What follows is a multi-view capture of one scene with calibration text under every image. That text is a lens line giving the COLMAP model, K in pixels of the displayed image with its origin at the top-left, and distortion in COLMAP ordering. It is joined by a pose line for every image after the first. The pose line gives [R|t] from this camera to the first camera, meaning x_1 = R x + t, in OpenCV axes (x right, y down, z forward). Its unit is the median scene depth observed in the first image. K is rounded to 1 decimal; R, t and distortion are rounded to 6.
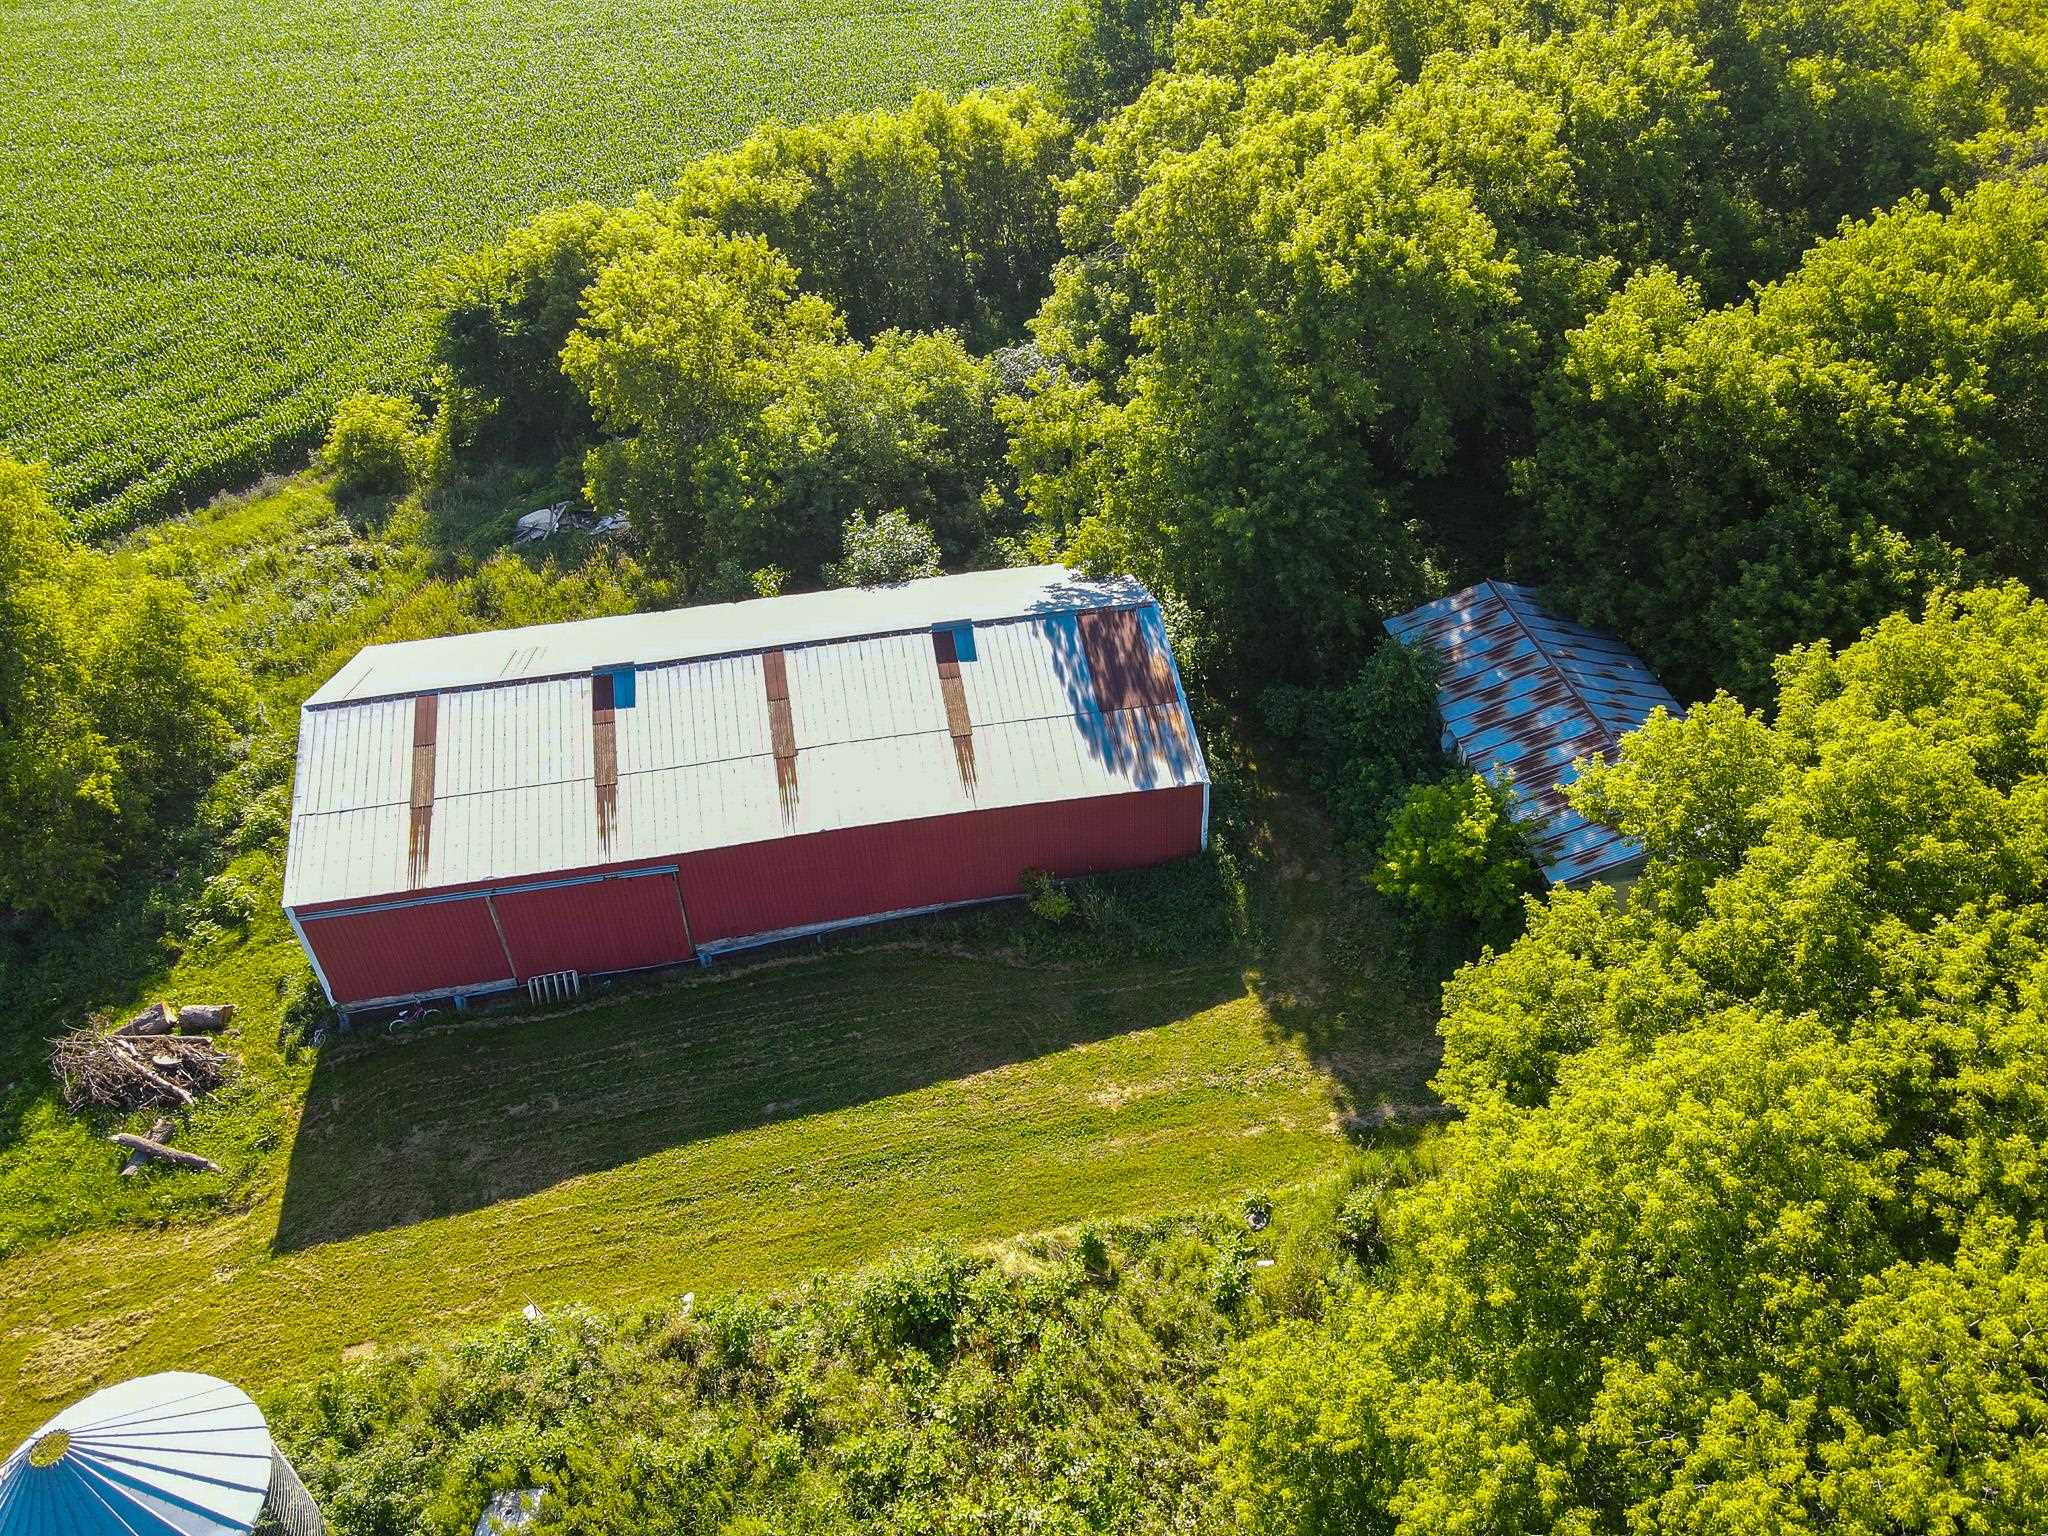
lens RADIAL K [[1508.7, 0, 1019.8], [0, 1508.7, 788.5], [0, 0, 1]] dist [0.016997, -0.005285]
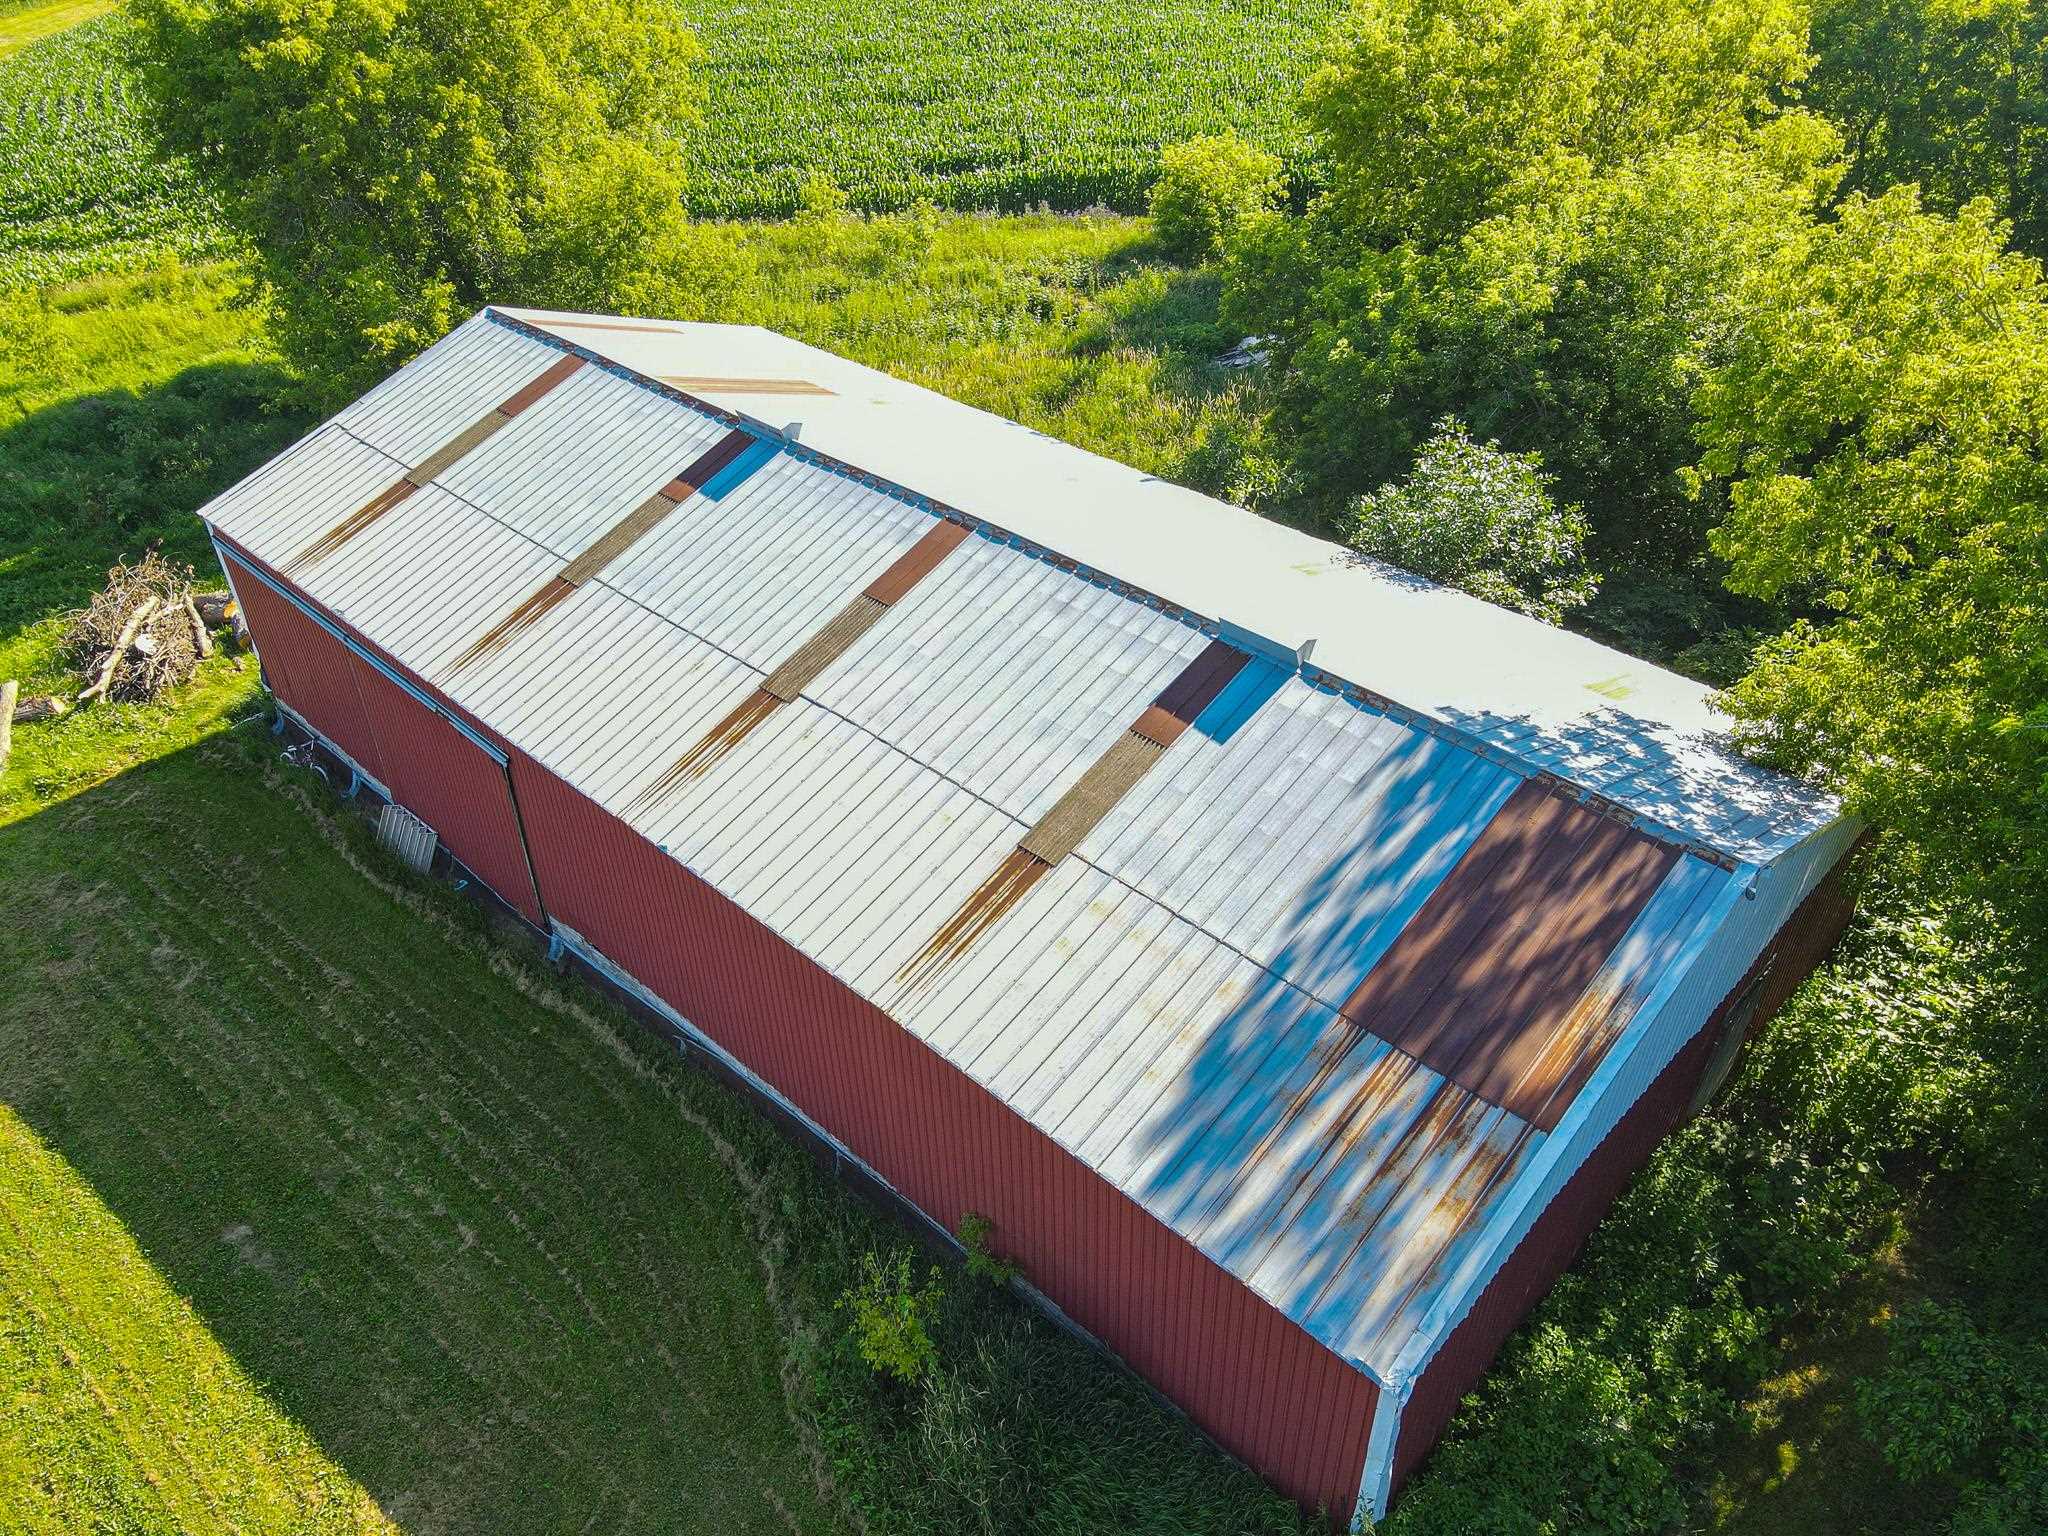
lens RADIAL K [[1508.7, 0, 1036.9], [0, 1508.7, 787.2], [0, 0, 1]] dist [0.016997, -0.005285]
pose [[0.598880, 0.505406, -0.621215, 0.205002], [-0.511551, 0.838250, 0.188821, -0.126391], [0.616164, 0.204702, 0.760552, 0.665362]]
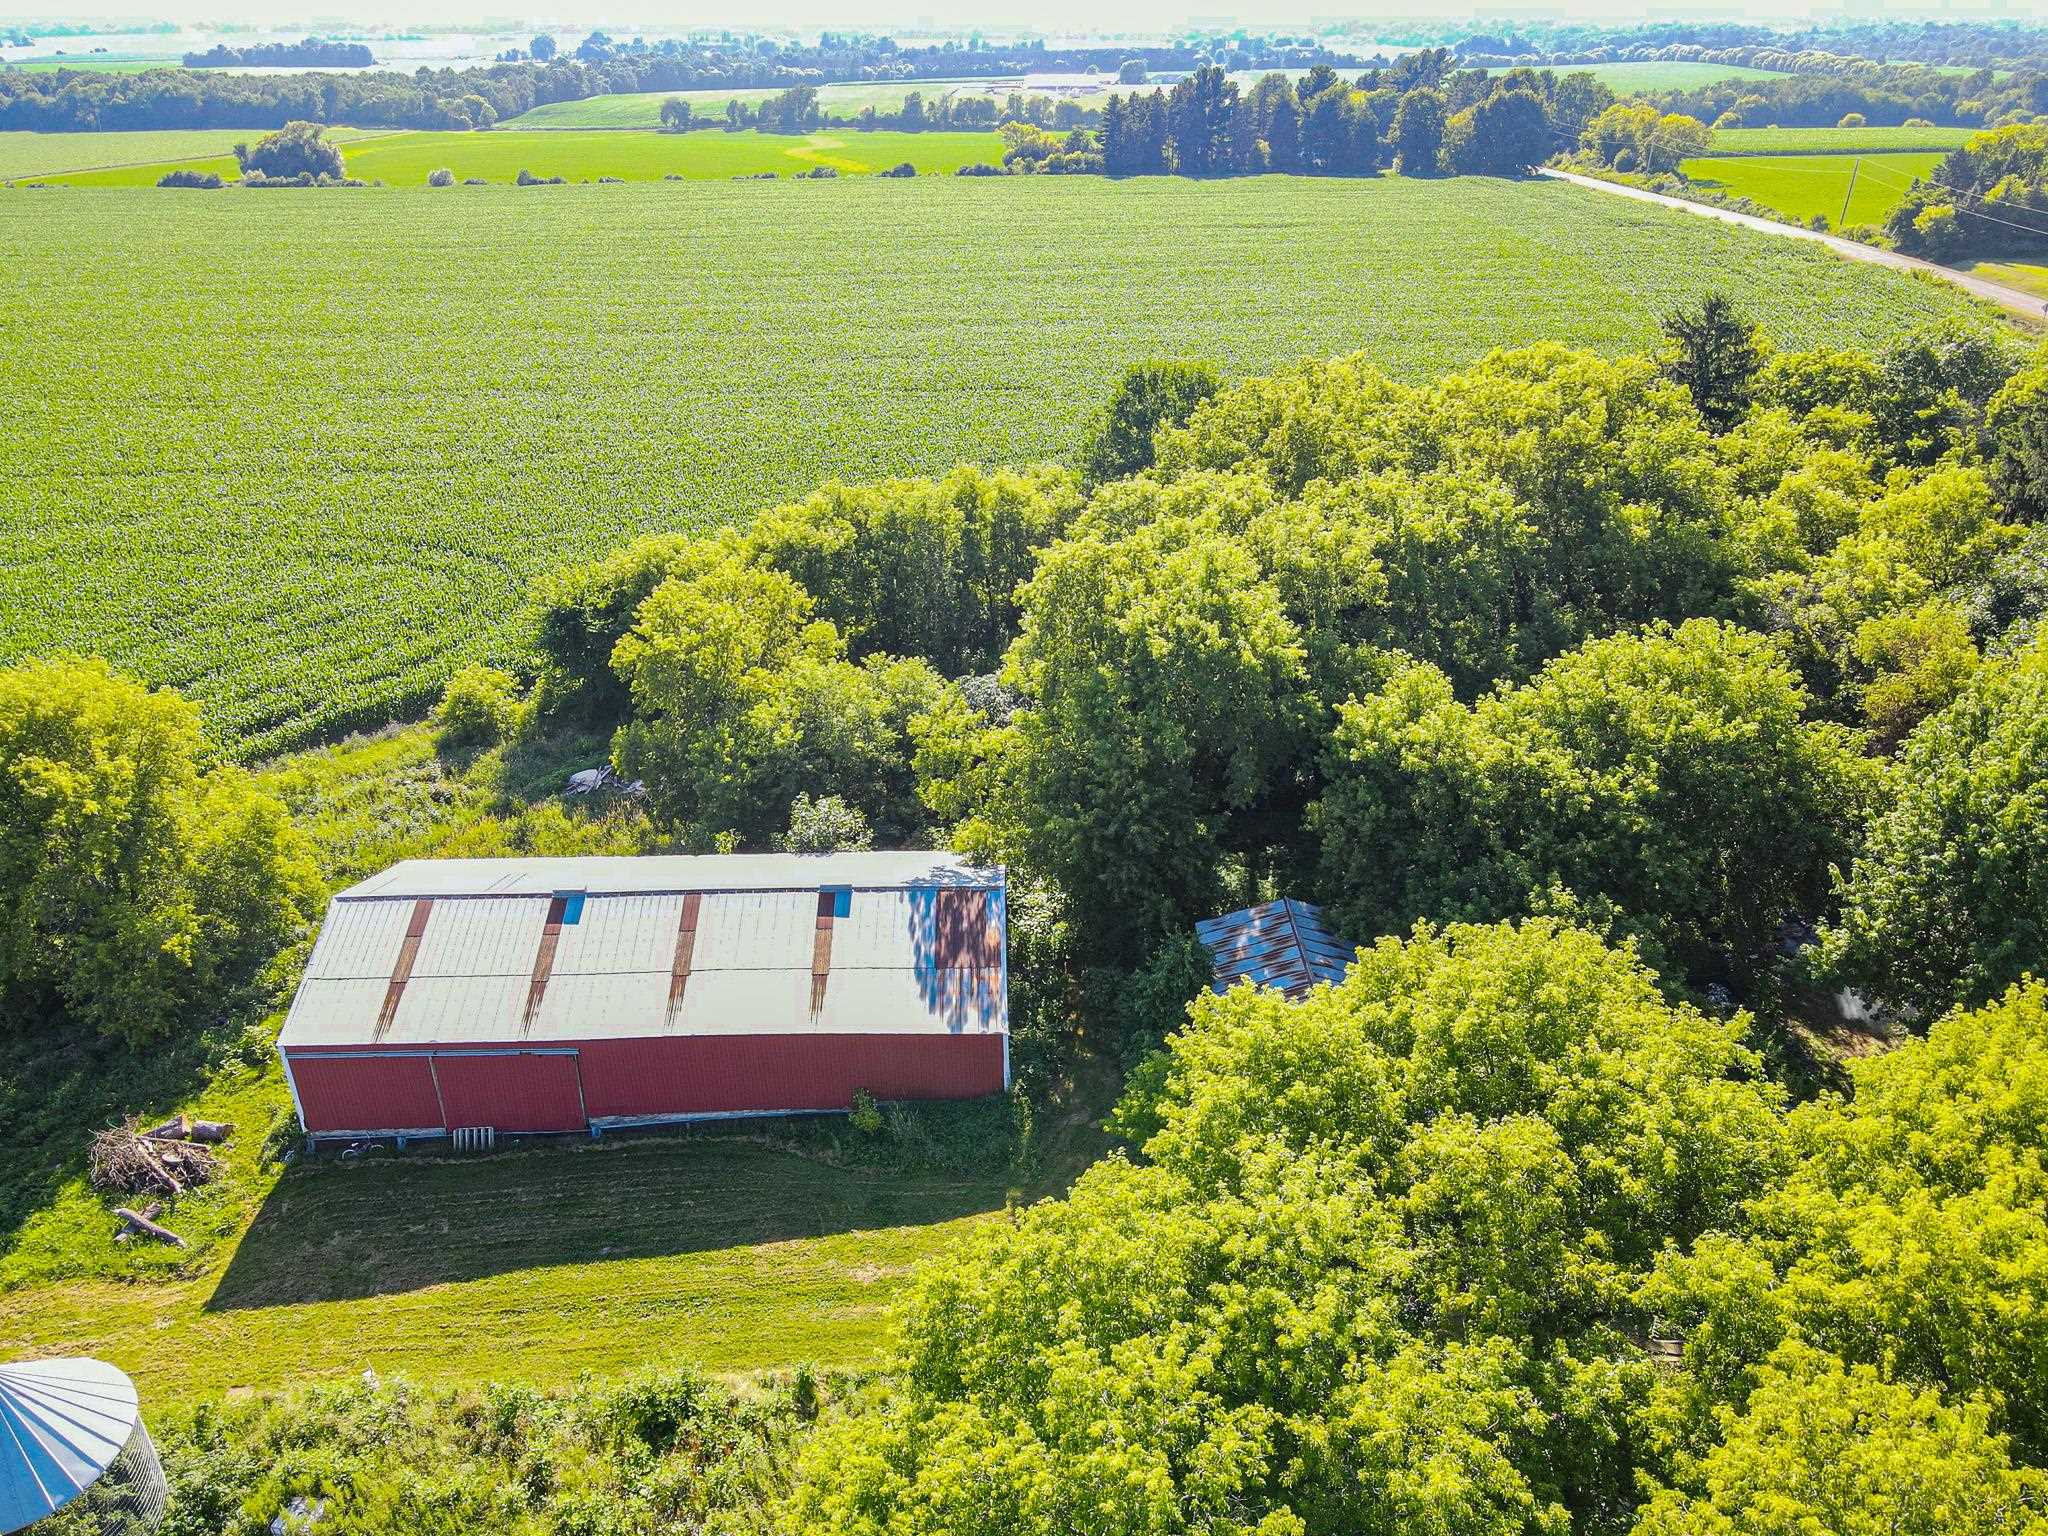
lens RADIAL K [[1508.7, 0, 1031.0], [0, 1508.7, 800.1], [0, 0, 1]] dist [0.016997, -0.005285]
pose [[0.988832, 0.094485, -0.115257, 0.258829], [-0.114365, 0.976940, -0.180305, 0.029315], [0.095564, 0.191473, 0.976835, -0.228351]]
